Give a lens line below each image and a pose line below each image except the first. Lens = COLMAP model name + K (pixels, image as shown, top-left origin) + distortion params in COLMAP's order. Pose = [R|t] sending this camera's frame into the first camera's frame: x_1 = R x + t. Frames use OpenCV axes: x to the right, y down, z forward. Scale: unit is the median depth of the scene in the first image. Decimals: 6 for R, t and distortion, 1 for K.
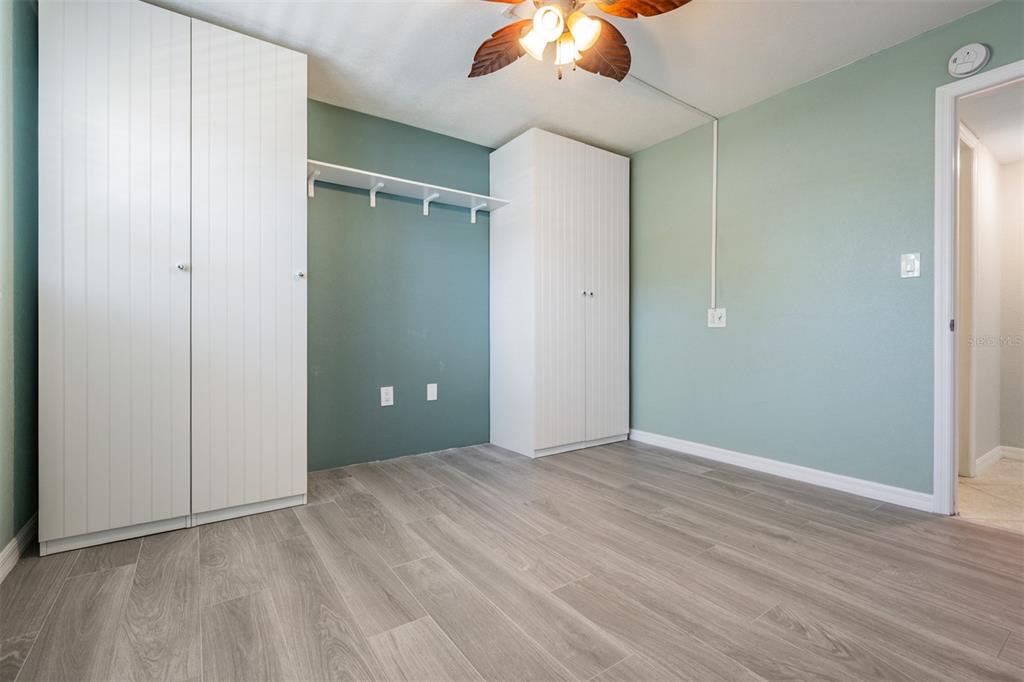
lens RADIAL K [[456.6, 0, 513.3], [0, 456.6, 337.5], [0, 0, 1]] dist [0.001799, 0.000340]
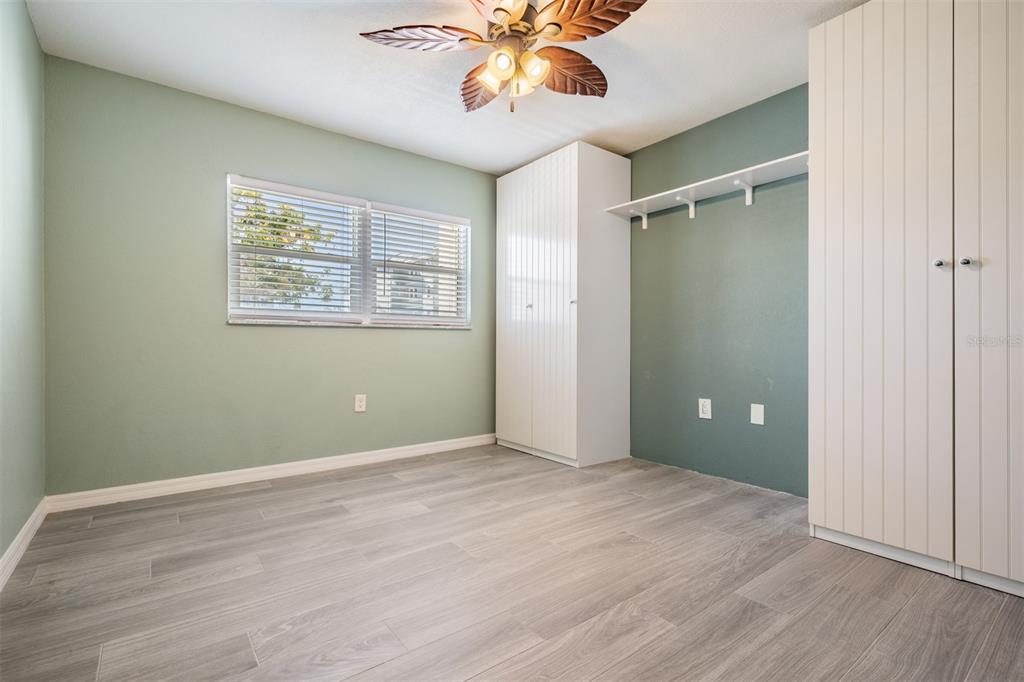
lens RADIAL K [[480.0, 0, 513.6], [0, 480.0, 341.4], [0, 0, 1]] dist [0.003325, -0.000190]
pose [[0.036526, -0.002511, -0.999330, 0.882693], [-0.010397, 0.999942, -0.002892, -0.007728], [0.999279, 0.010496, 0.036498, 0.679258]]
